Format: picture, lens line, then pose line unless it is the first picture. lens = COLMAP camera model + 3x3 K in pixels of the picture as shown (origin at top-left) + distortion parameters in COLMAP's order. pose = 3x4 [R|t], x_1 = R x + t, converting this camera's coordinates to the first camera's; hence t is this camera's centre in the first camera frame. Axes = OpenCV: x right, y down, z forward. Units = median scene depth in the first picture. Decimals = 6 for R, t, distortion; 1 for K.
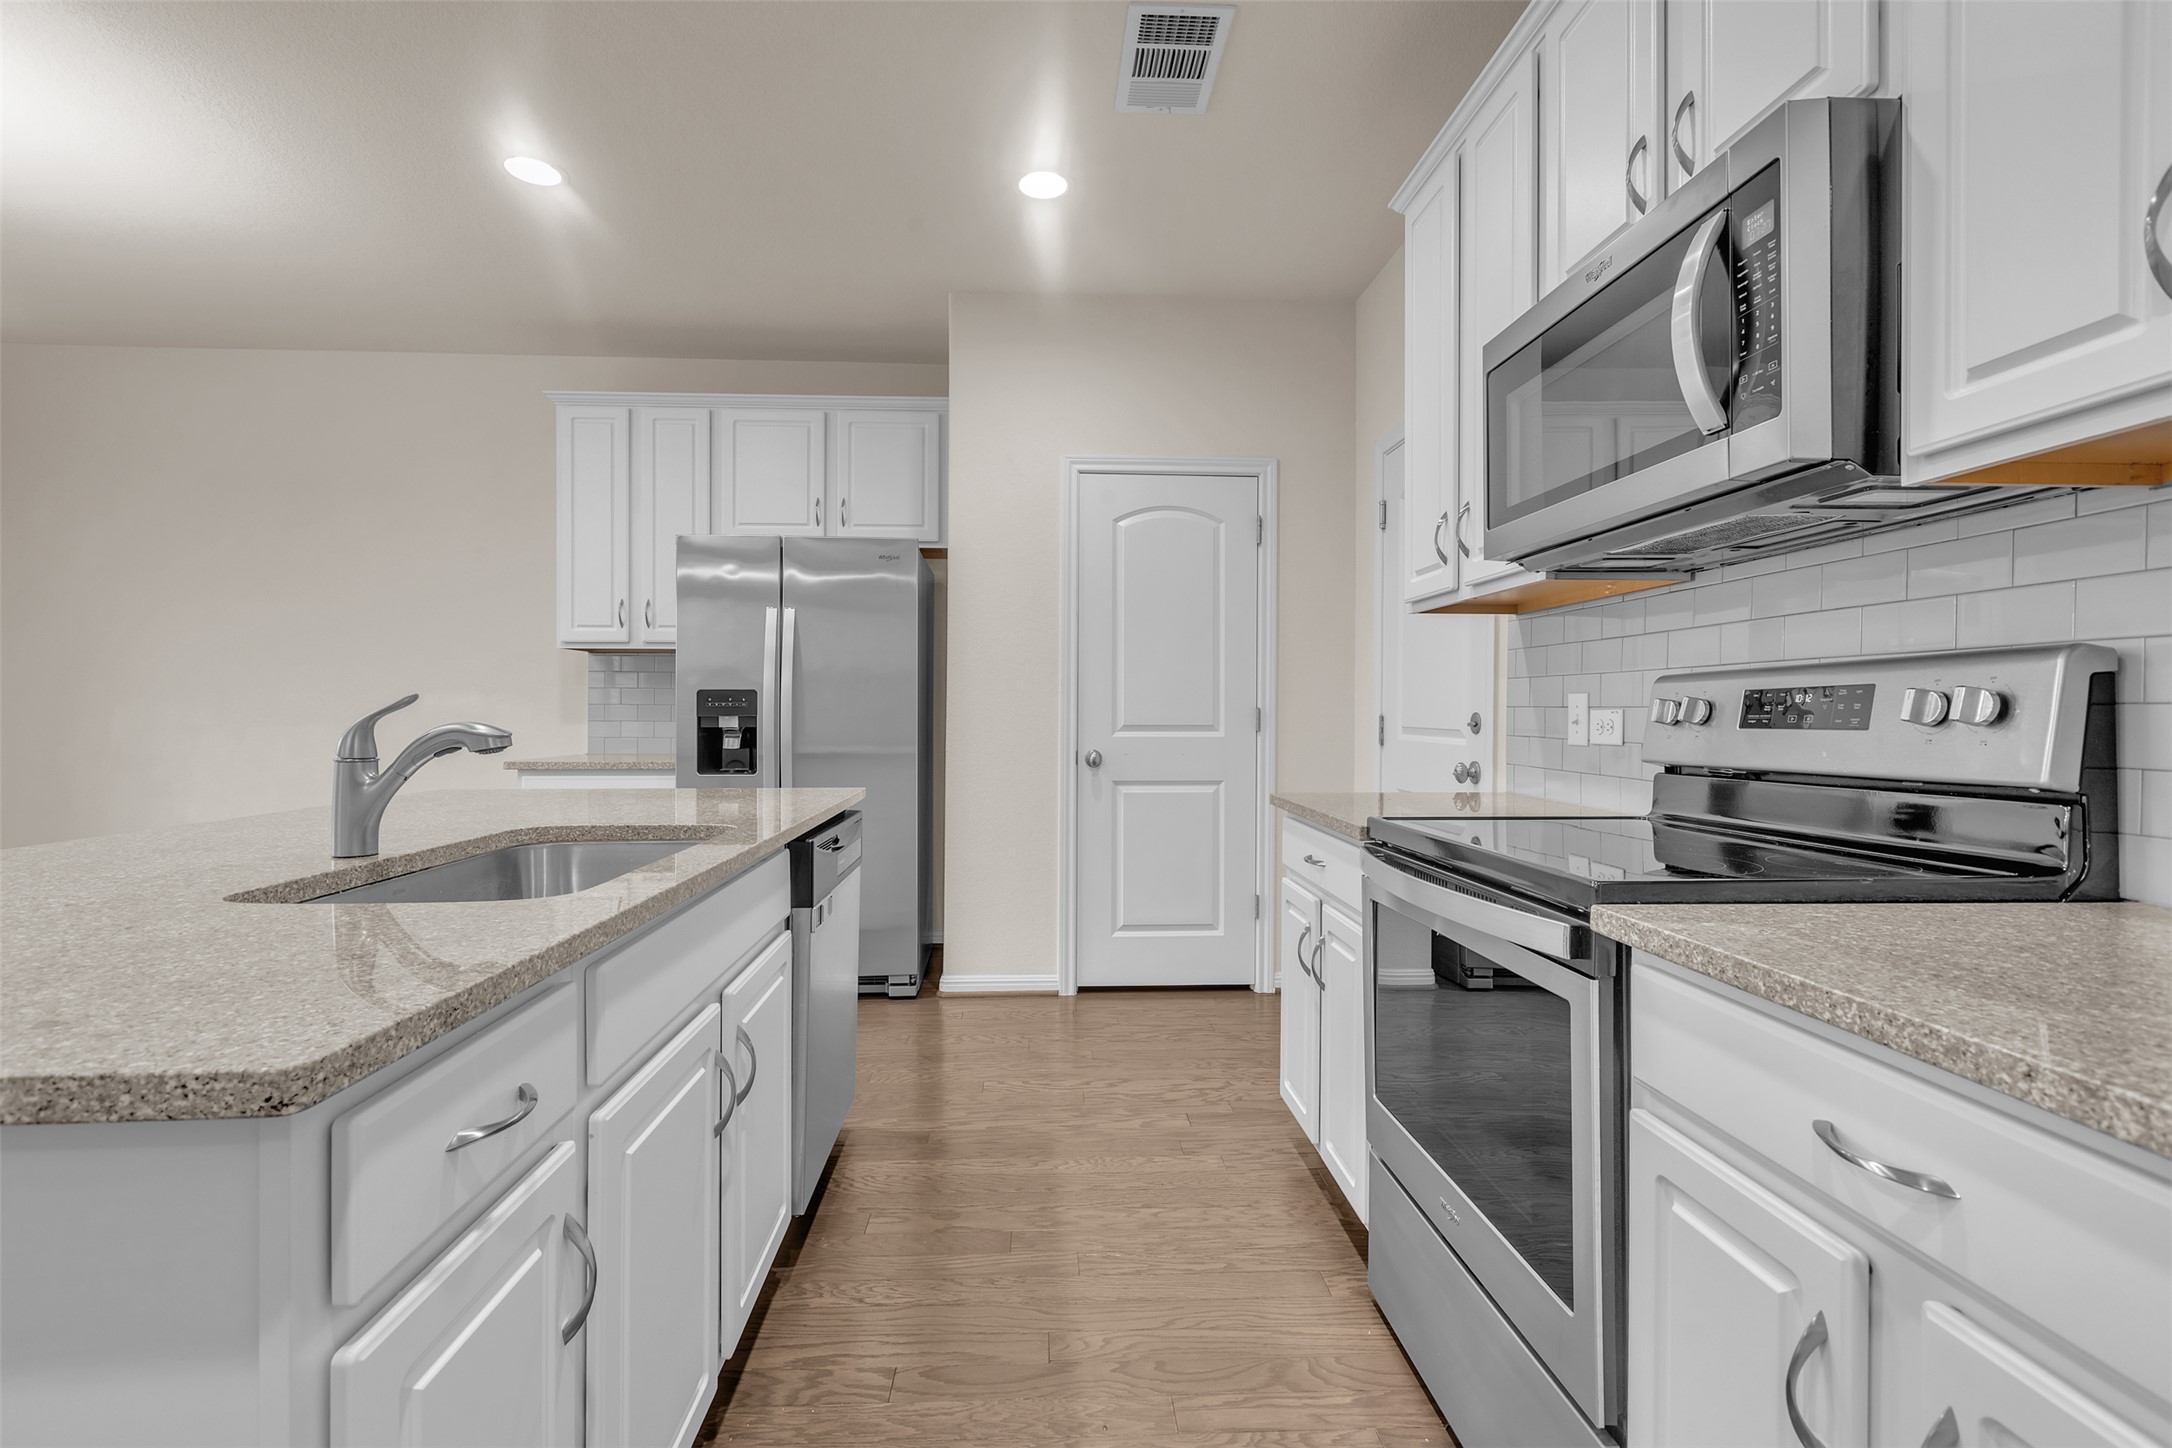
lens RADIAL K [[961.5, 0, 1076.7], [0, 961.5, 699.8], [0, 0, 1]] dist [-0.001813, -0.000739]
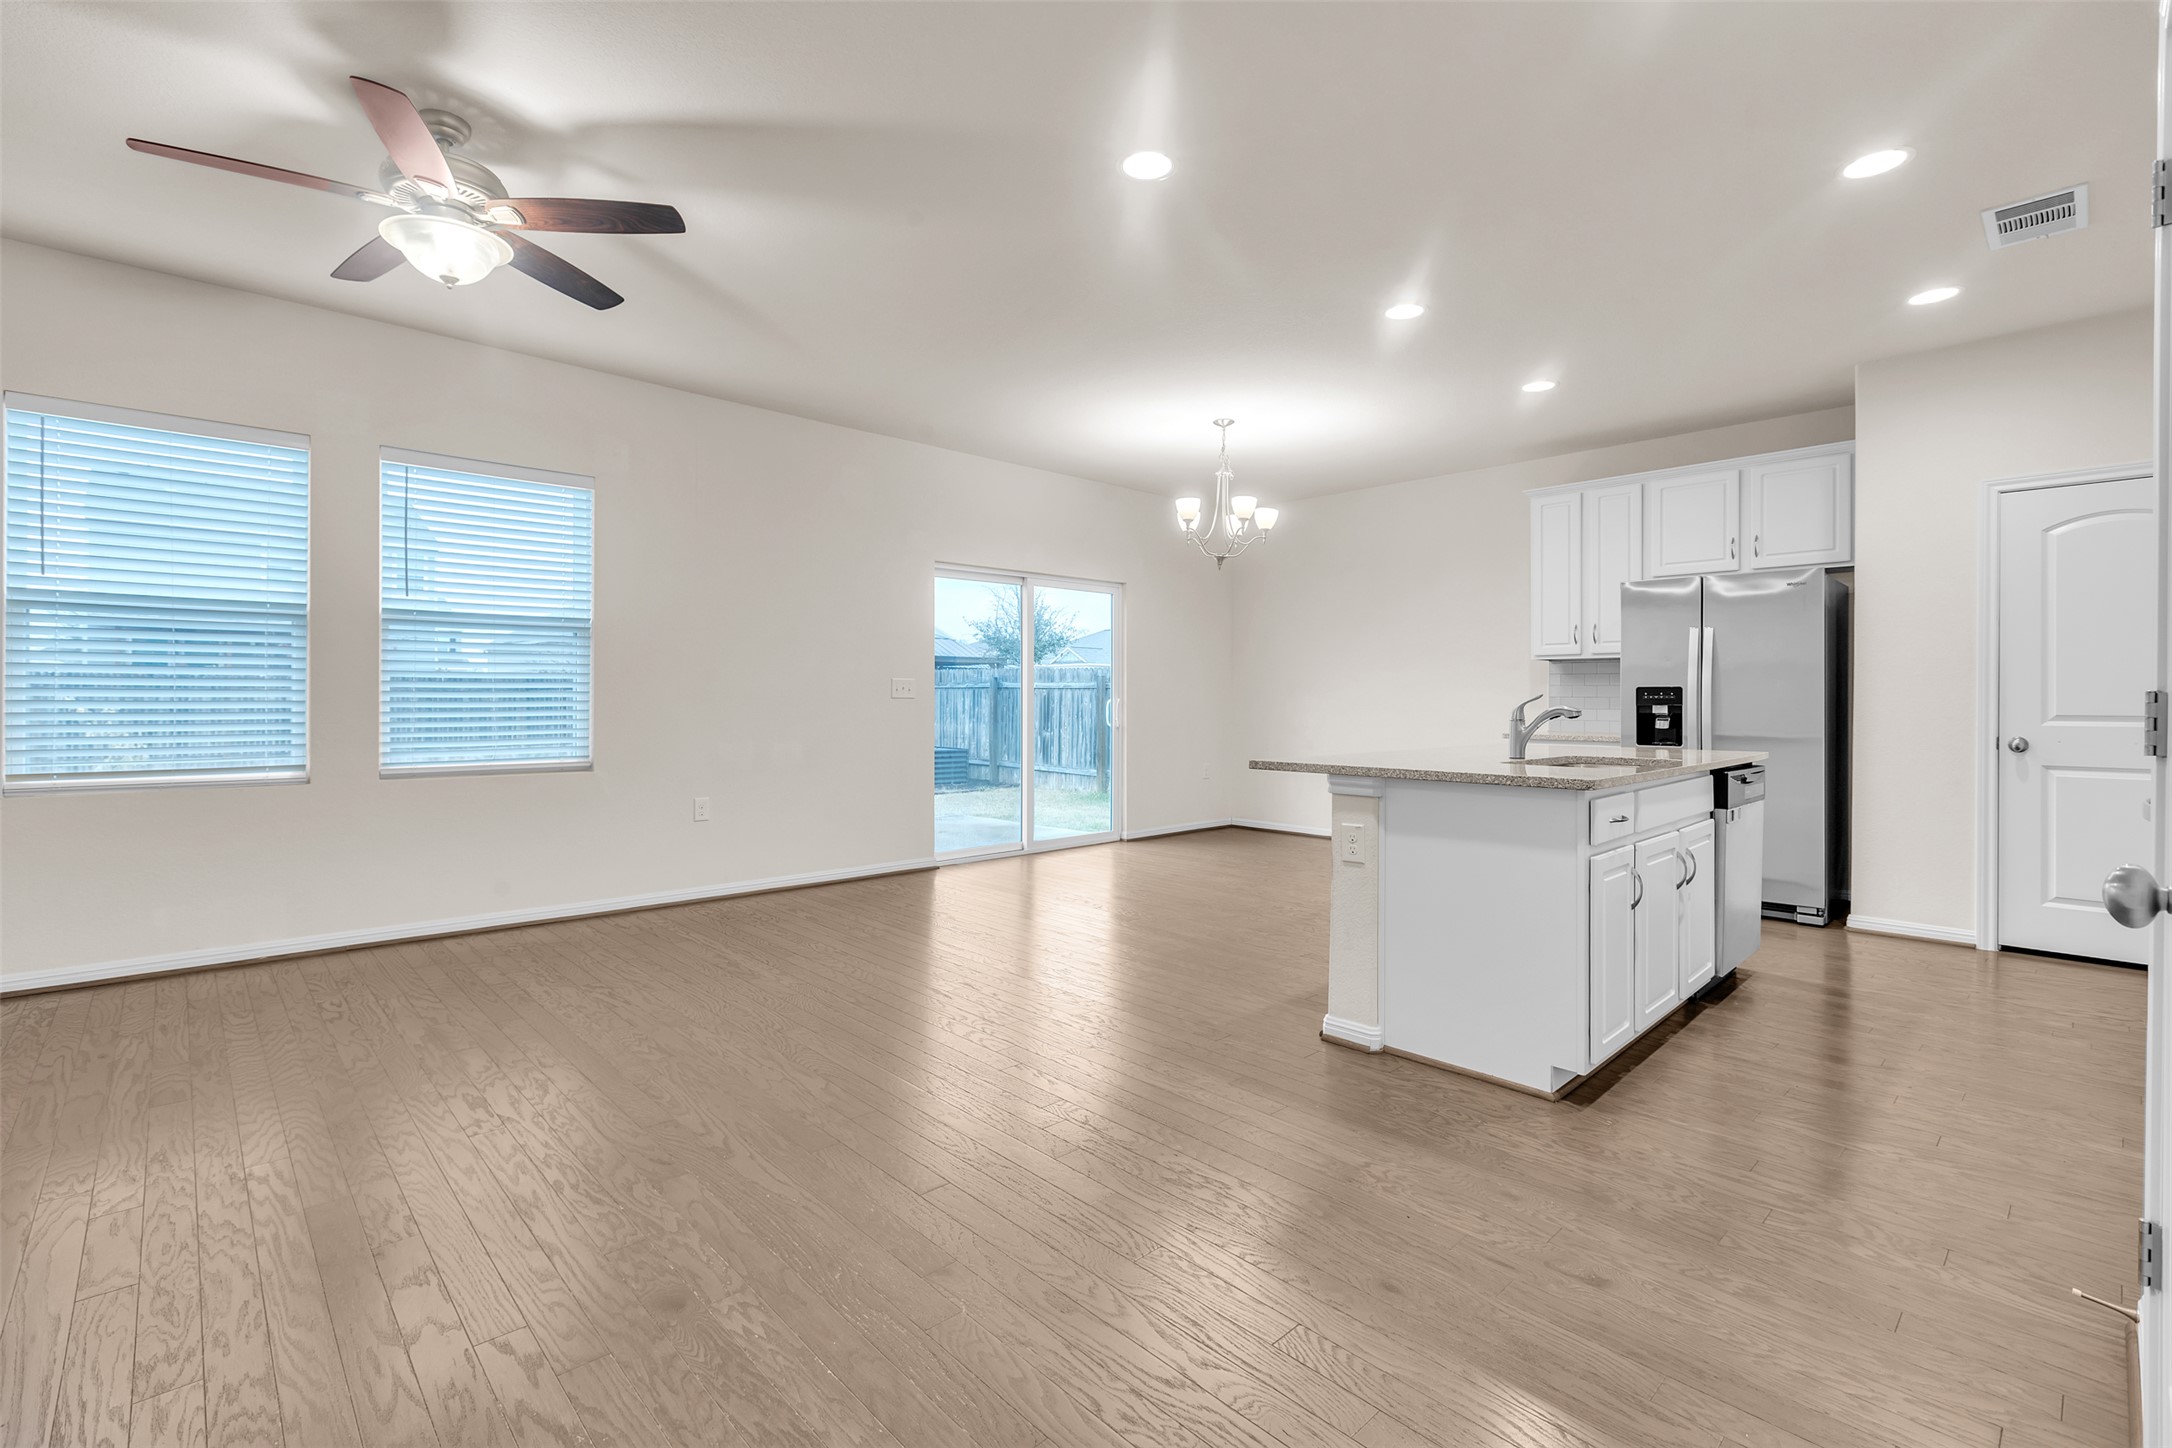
lens RADIAL K [[961.5, 0, 1076.7], [0, 961.5, 699.8], [0, 0, 1]] dist [-0.001813, -0.000739]
pose [[0.647894, 0.000813, -0.761730, 0.162295], [0.006823, 0.999953, 0.006870, -0.006816], [0.761700, -0.009648, 0.647858, -0.579235]]
